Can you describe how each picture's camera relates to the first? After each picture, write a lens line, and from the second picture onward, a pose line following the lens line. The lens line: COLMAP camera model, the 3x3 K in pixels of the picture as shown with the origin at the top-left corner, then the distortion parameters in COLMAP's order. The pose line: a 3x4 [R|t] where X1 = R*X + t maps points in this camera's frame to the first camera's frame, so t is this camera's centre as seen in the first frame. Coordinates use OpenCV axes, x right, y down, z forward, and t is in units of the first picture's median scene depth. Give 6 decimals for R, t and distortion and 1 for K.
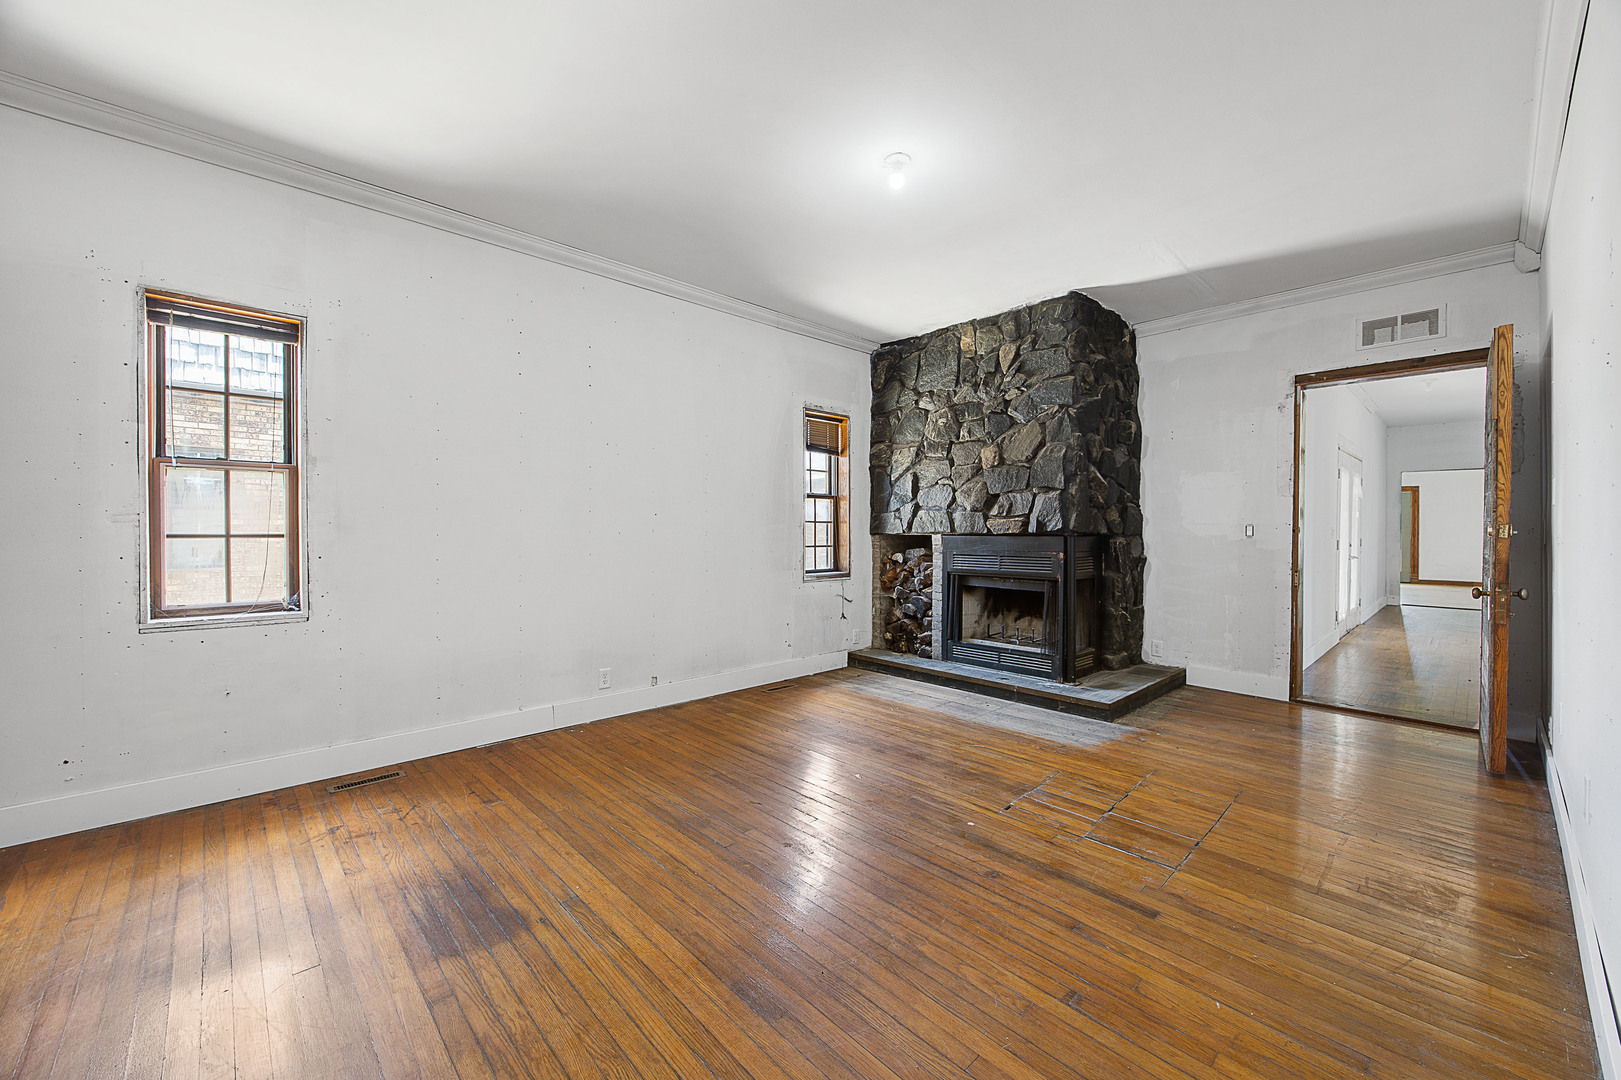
lens RADIAL K [[624.5, 0, 807.9], [0, 624.5, 539.1], [0, 0, 1]] dist [-0.002451, -0.000032]
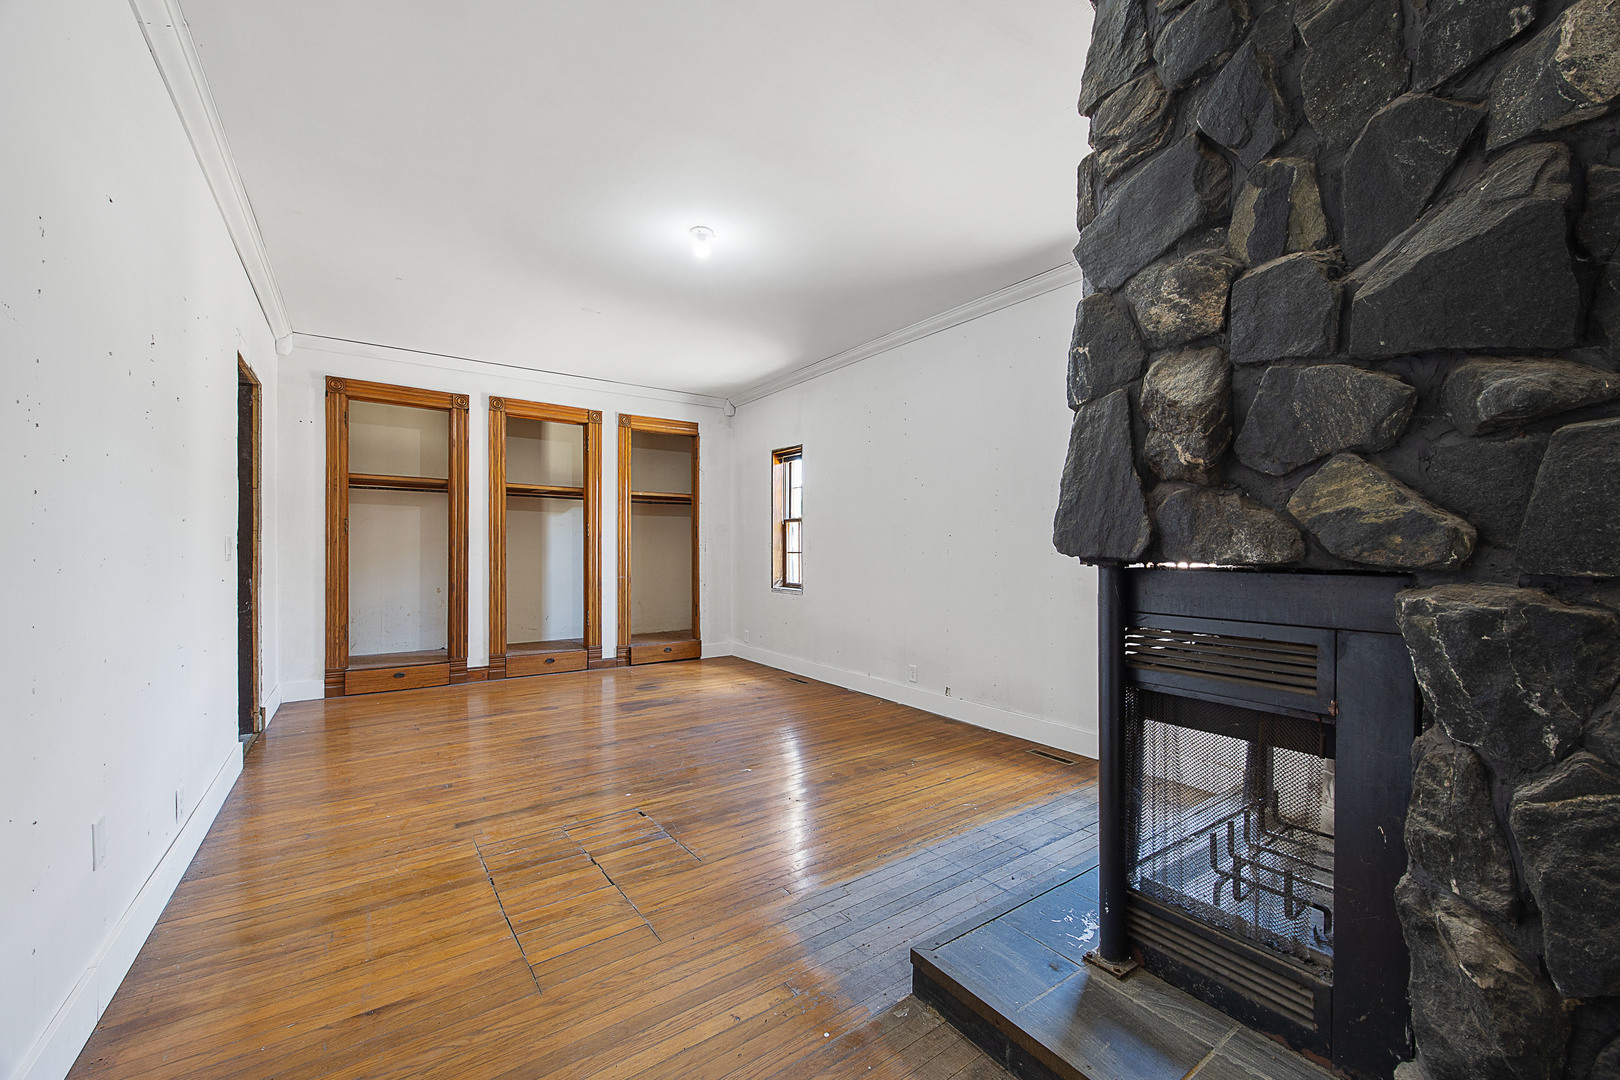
lens RADIAL K [[624.1, 0, 807.4], [0, 624.1, 539.1], [0, 0, 1]] dist [-0.002451, -0.000032]
pose [[-0.126458, -0.017247, -0.991822, 1.293862], [-0.015750, 0.999758, -0.015377, -0.020694], [0.991847, 0.013677, -0.126699, 1.358563]]
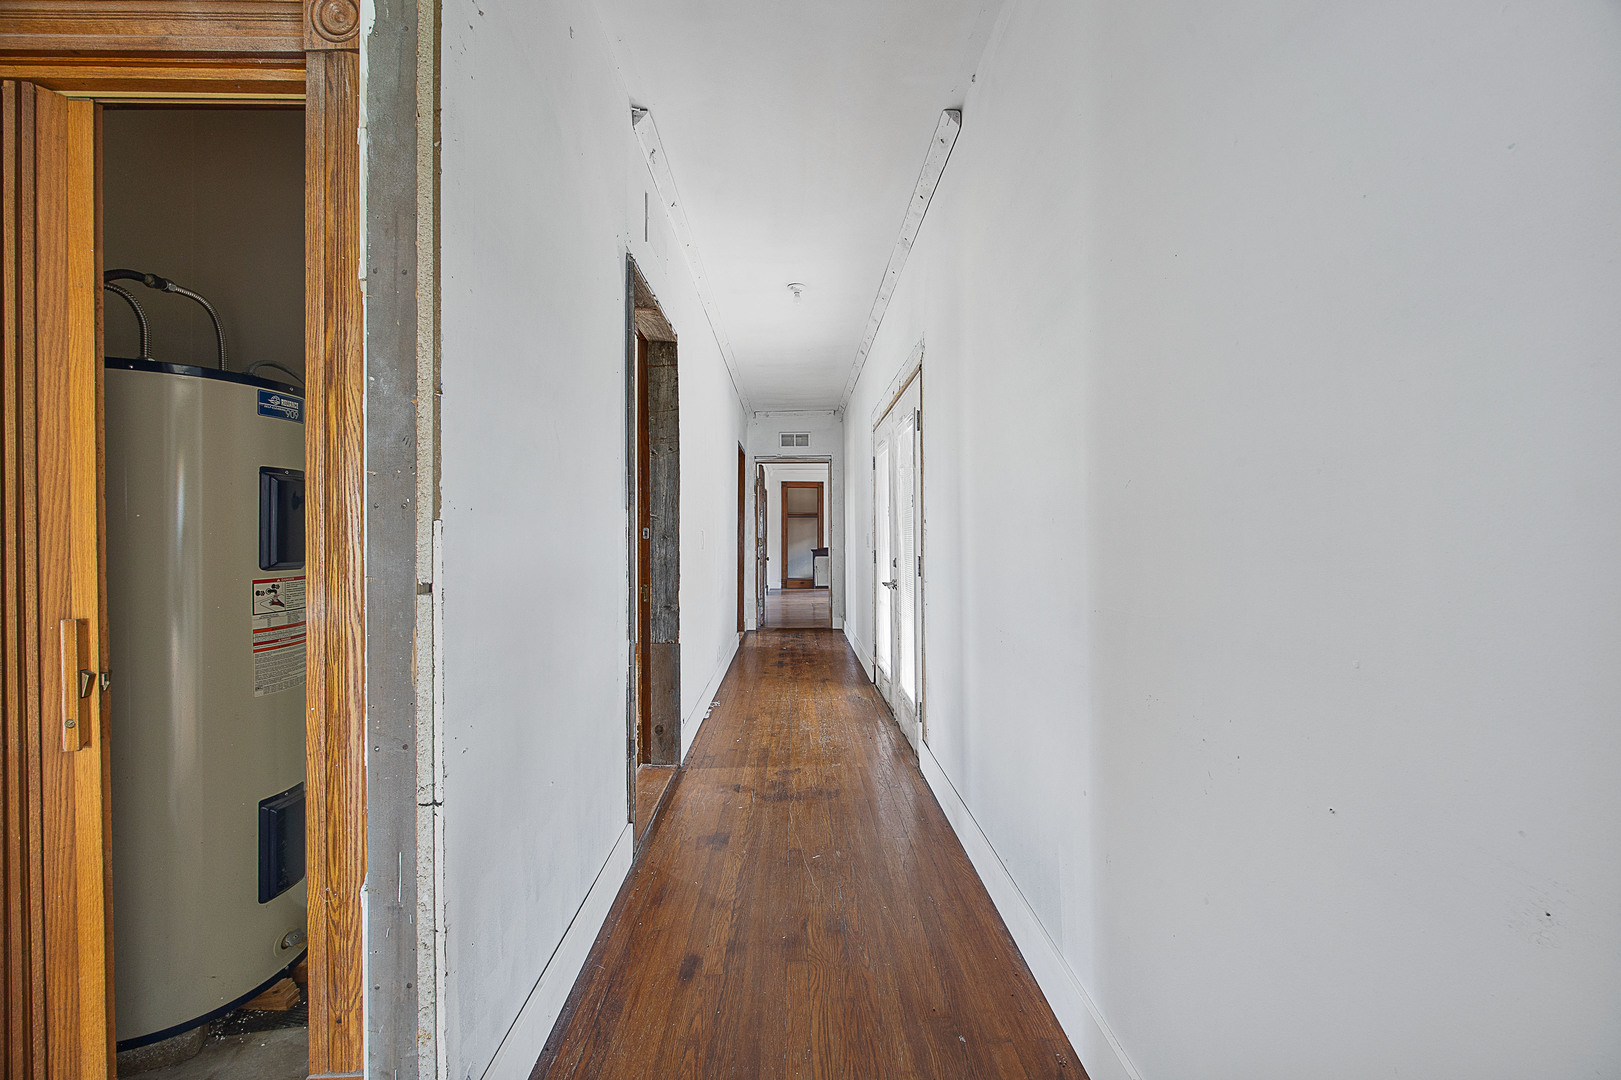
lens RADIAL K [[634.0, 0, 814.8], [0, 634.0, 537.0], [0, 0, 1]] dist [-0.003782, -0.000196]
pose [[-0.655595, -0.007881, -0.755072, 2.346207], [-0.015534, 0.999875, 0.003052, -0.023719], [0.754953, 0.013730, -0.655635, 2.348795]]
